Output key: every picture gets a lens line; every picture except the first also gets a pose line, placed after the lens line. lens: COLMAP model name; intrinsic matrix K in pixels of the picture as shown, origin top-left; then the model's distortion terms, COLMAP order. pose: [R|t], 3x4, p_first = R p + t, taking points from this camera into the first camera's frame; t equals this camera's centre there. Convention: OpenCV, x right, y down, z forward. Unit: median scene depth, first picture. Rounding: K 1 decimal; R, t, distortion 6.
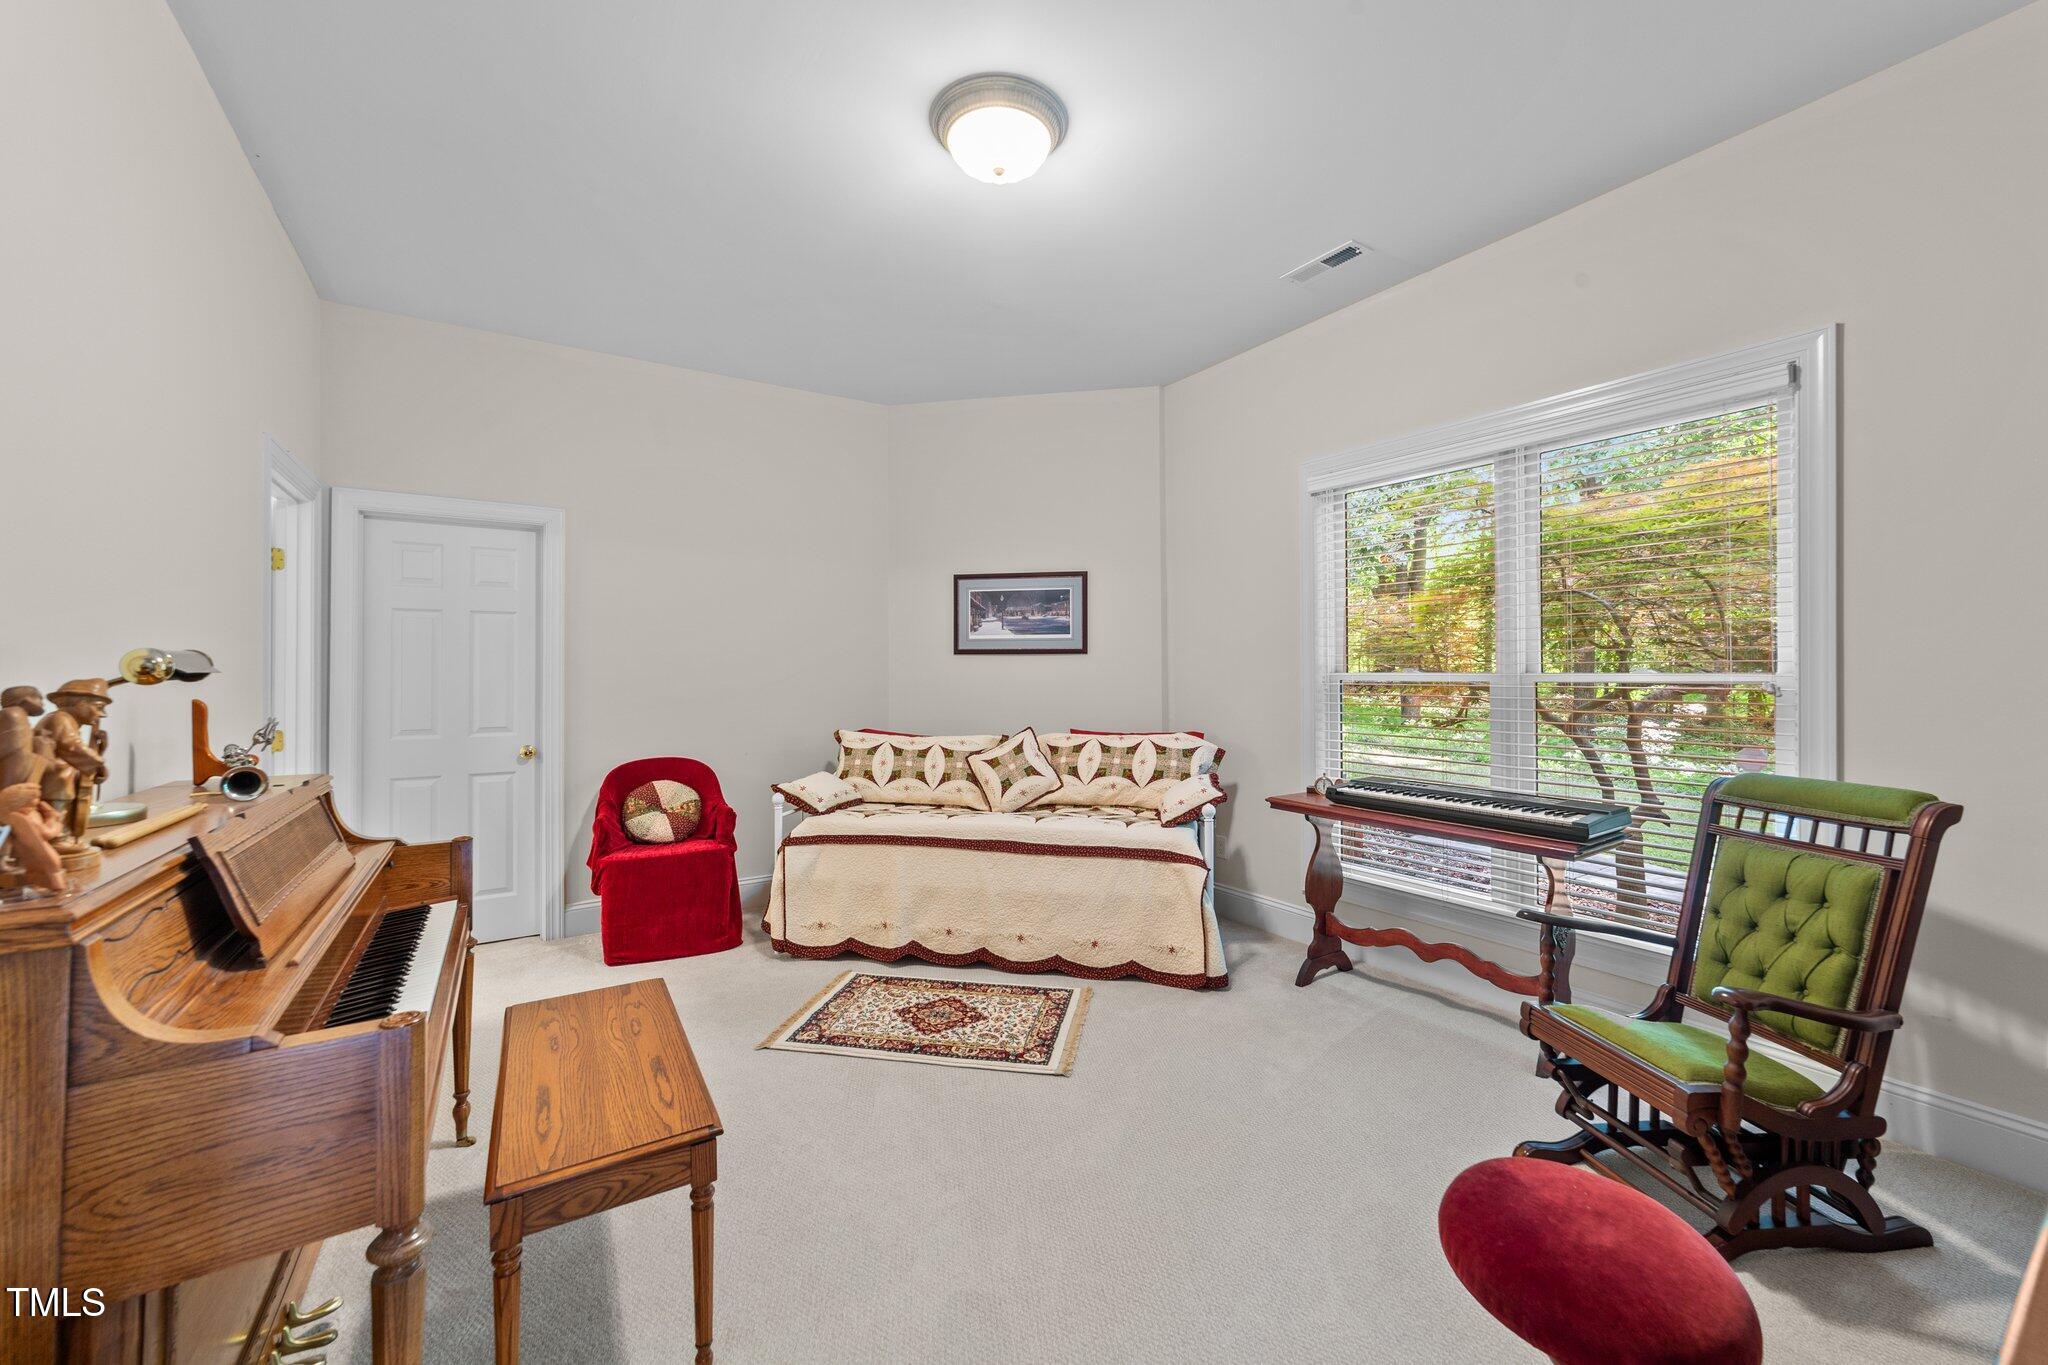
lens RADIAL K [[785.4, 0, 1025.4], [0, 785.4, 683.3], [0, 0, 1]] dist [-0.021918, 0.010210]
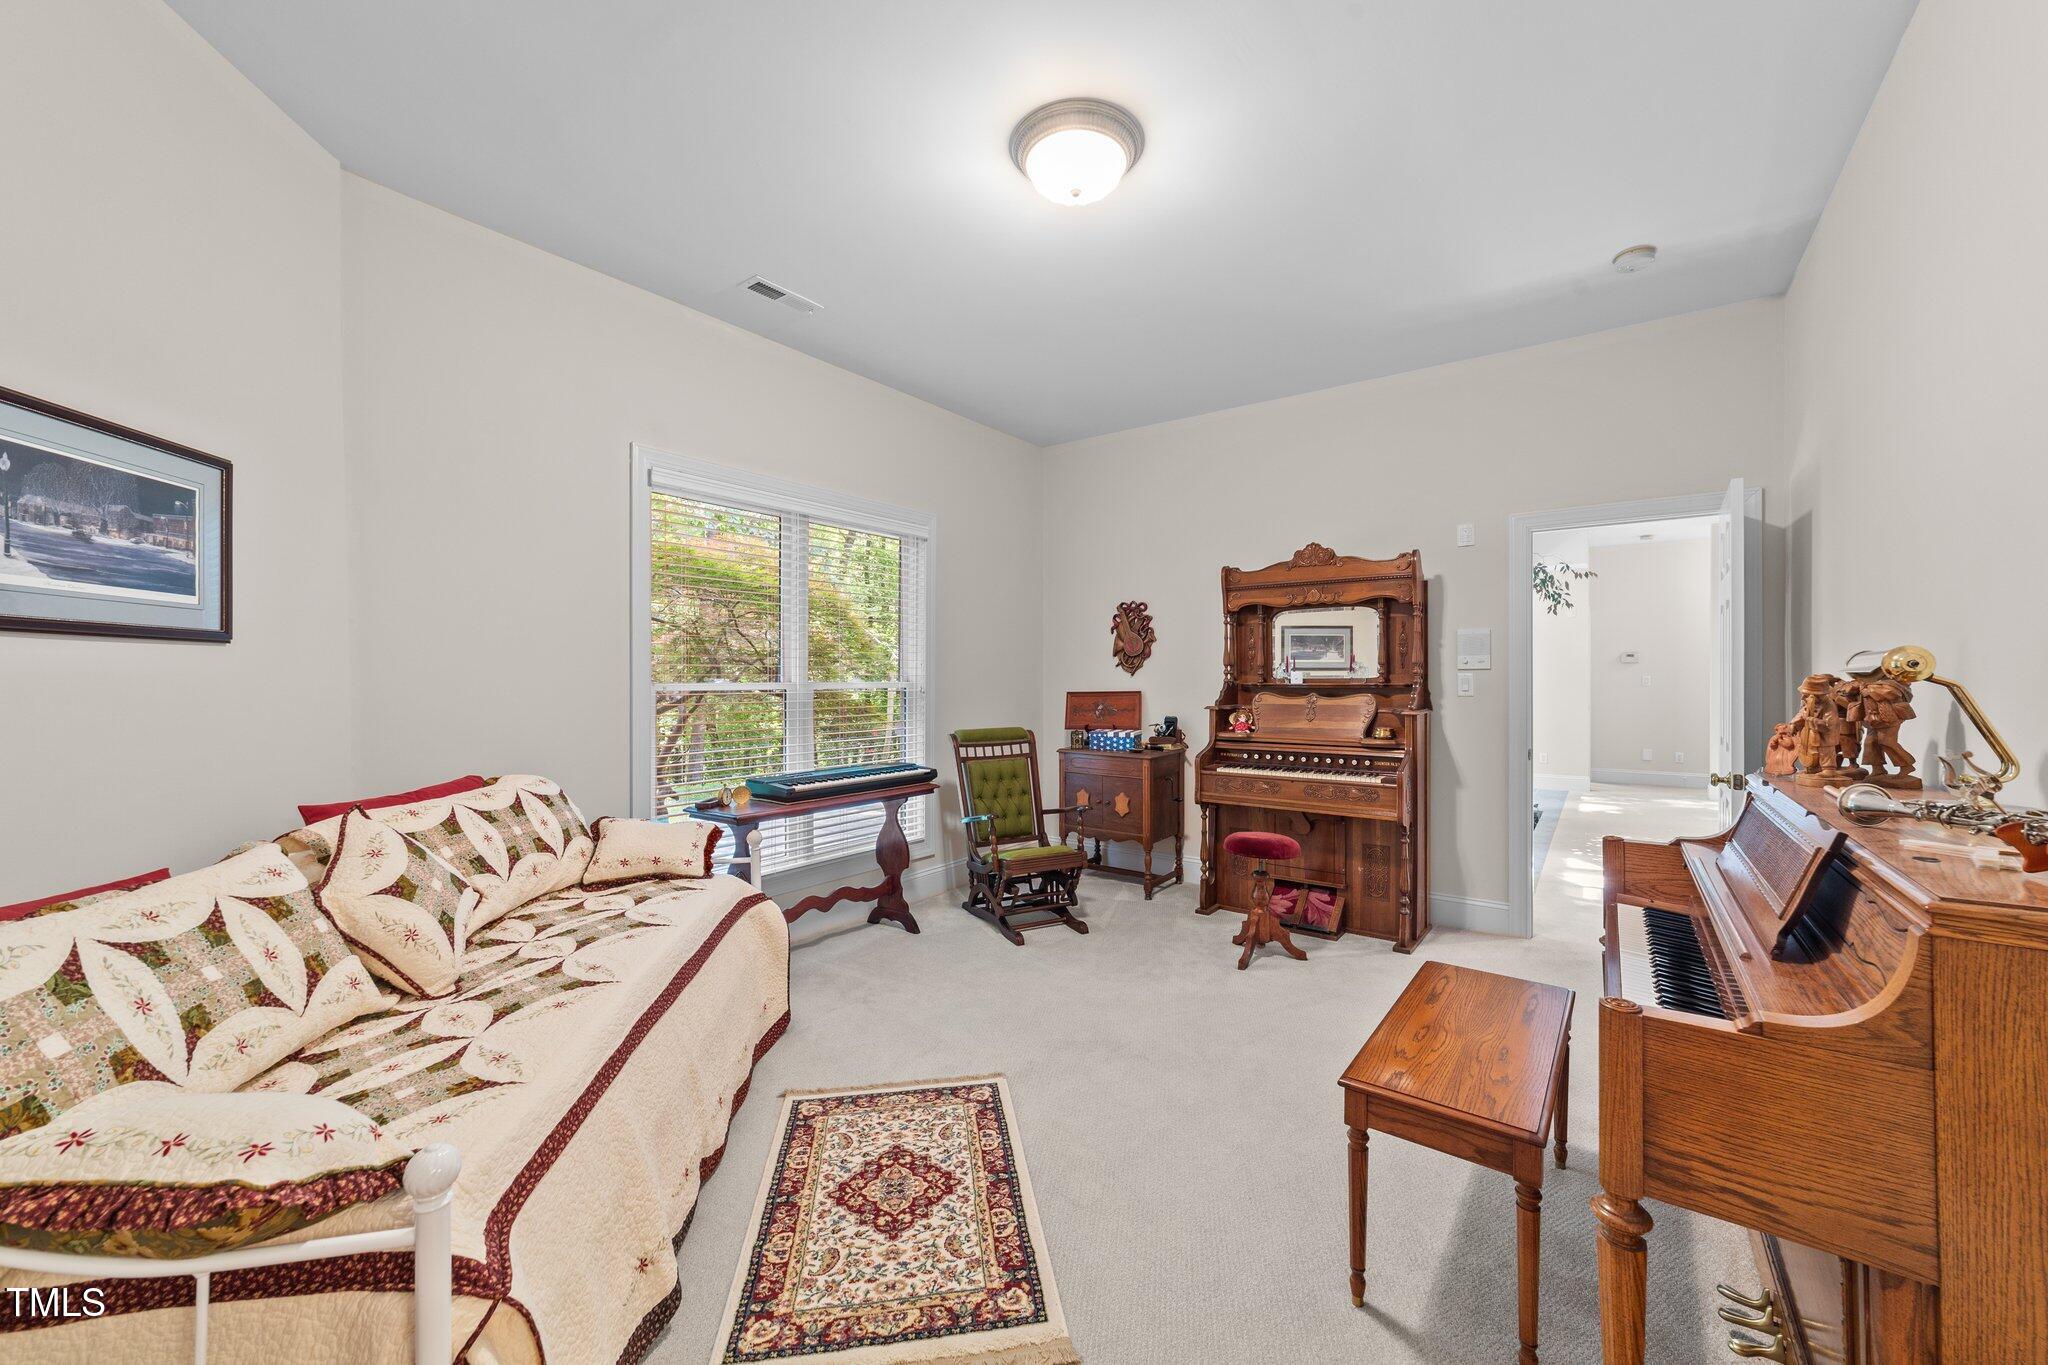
lens RADIAL K [[785.4, 0, 1025.4], [0, 785.4, 683.3], [0, 0, 1]] dist [-0.021918, 0.010210]
pose [[-0.350488, -0.003164, 0.936562, -0.748767], [0.012285, 0.999893, 0.007975, -0.017960], [-0.936487, 0.014301, -0.350412, 1.079002]]
